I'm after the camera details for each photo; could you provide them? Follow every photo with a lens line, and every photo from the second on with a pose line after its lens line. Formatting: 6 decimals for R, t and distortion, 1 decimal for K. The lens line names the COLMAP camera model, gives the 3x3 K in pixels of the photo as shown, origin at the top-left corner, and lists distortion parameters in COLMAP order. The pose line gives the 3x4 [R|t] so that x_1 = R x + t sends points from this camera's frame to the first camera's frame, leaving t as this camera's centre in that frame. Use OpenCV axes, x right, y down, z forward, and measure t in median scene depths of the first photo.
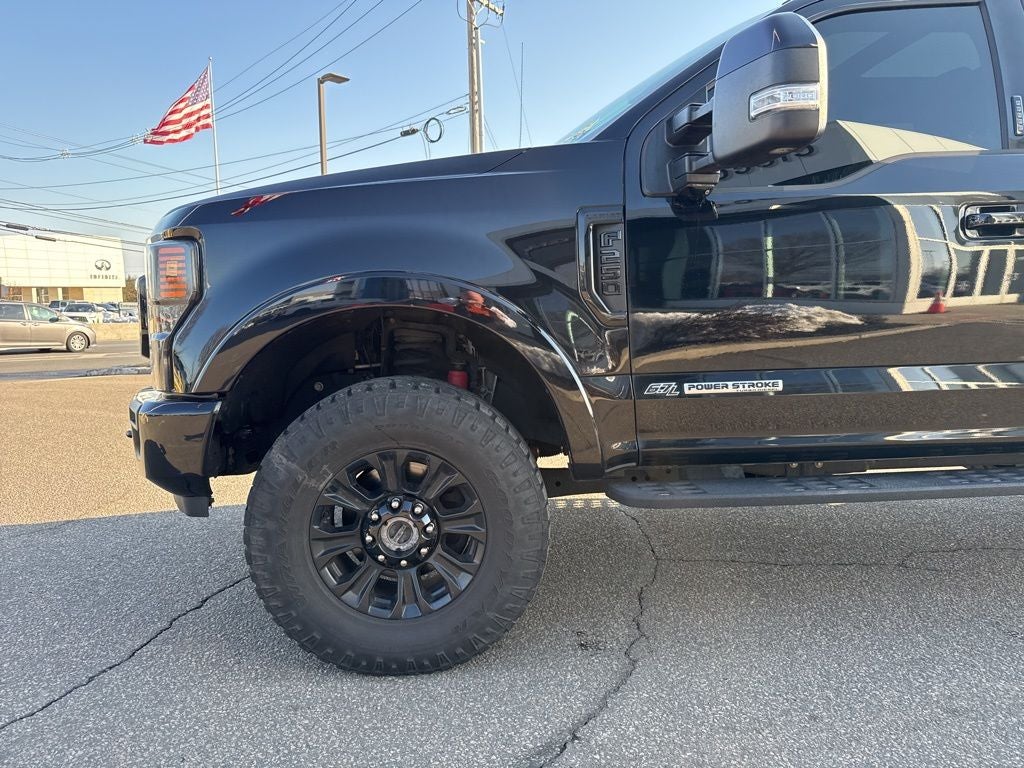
lens RADIAL K [[724.9, 0, 509.5], [0, 724.9, 377.6], [0, 0, 1]] dist [0.025466, -0.034833]
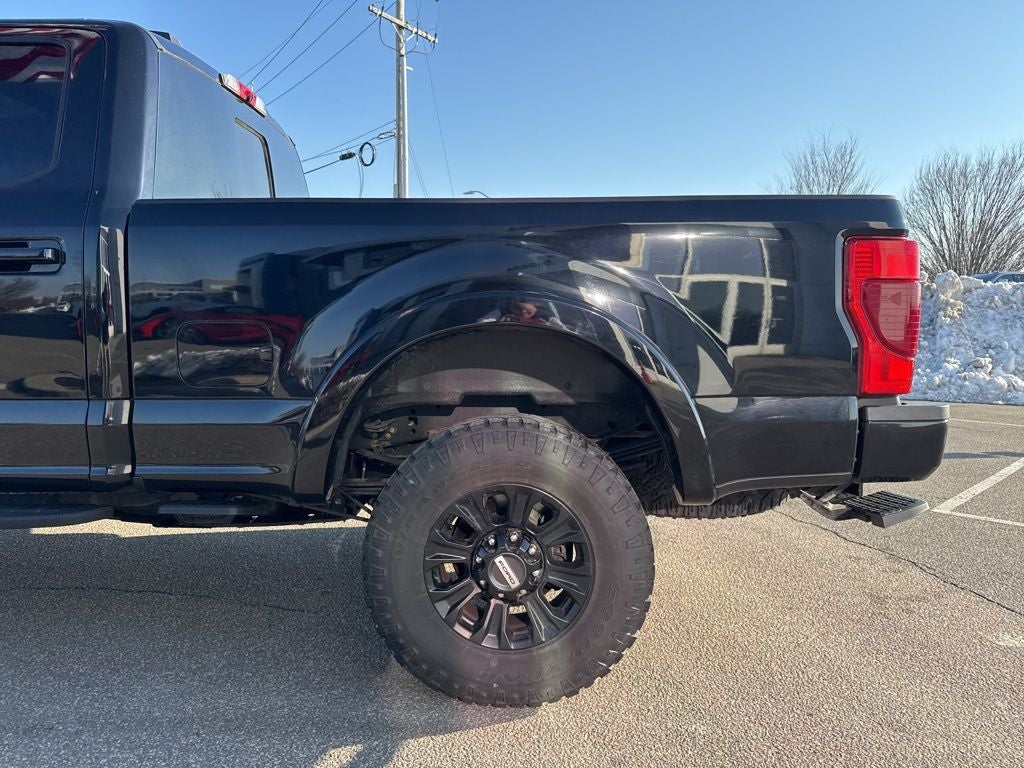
lens RADIAL K [[703.6, 0, 516.6], [0, 703.6, 383.1], [0, 0, 1]] dist [0.111935, -0.179102]
pose [[0.991327, 0.049919, -0.121566, 0.250713], [-0.051637, 0.998605, -0.011022, -0.015044], [0.120846, 0.017204, 0.992522, 0.024404]]
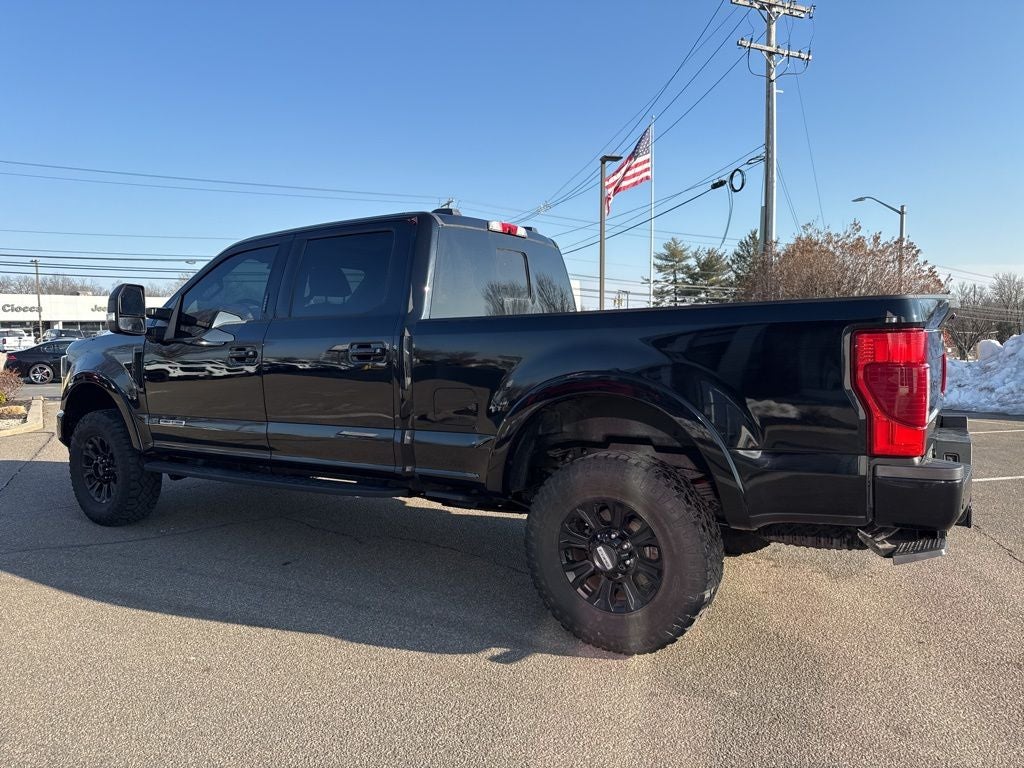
lens RADIAL K [[724.9, 0, 509.5], [0, 724.9, 377.6], [0, 0, 1]] dist [0.025466, -0.034833]
pose [[0.770202, 0.055826, -0.635353, 0.336512], [-0.073173, 0.997319, -0.001073, -0.028535], [0.633589, 0.047317, 0.772221, -0.017668]]
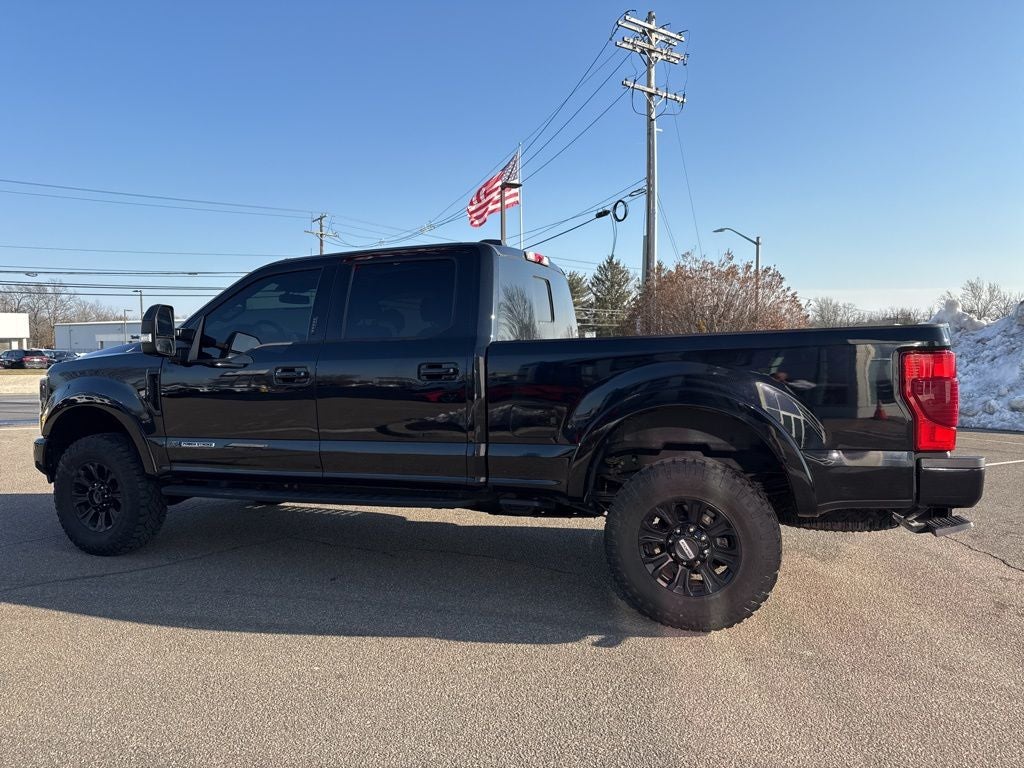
lens RADIAL K [[713.6, 0, 506.5], [0, 713.6, 389.1], [0, 0, 1]] dist [0.102781, -0.183167]
pose [[0.880830, 0.039084, -0.471817, 0.289334], [-0.056596, 0.998133, -0.022977, -0.023449], [0.470038, 0.046942, 0.881397, -0.073542]]
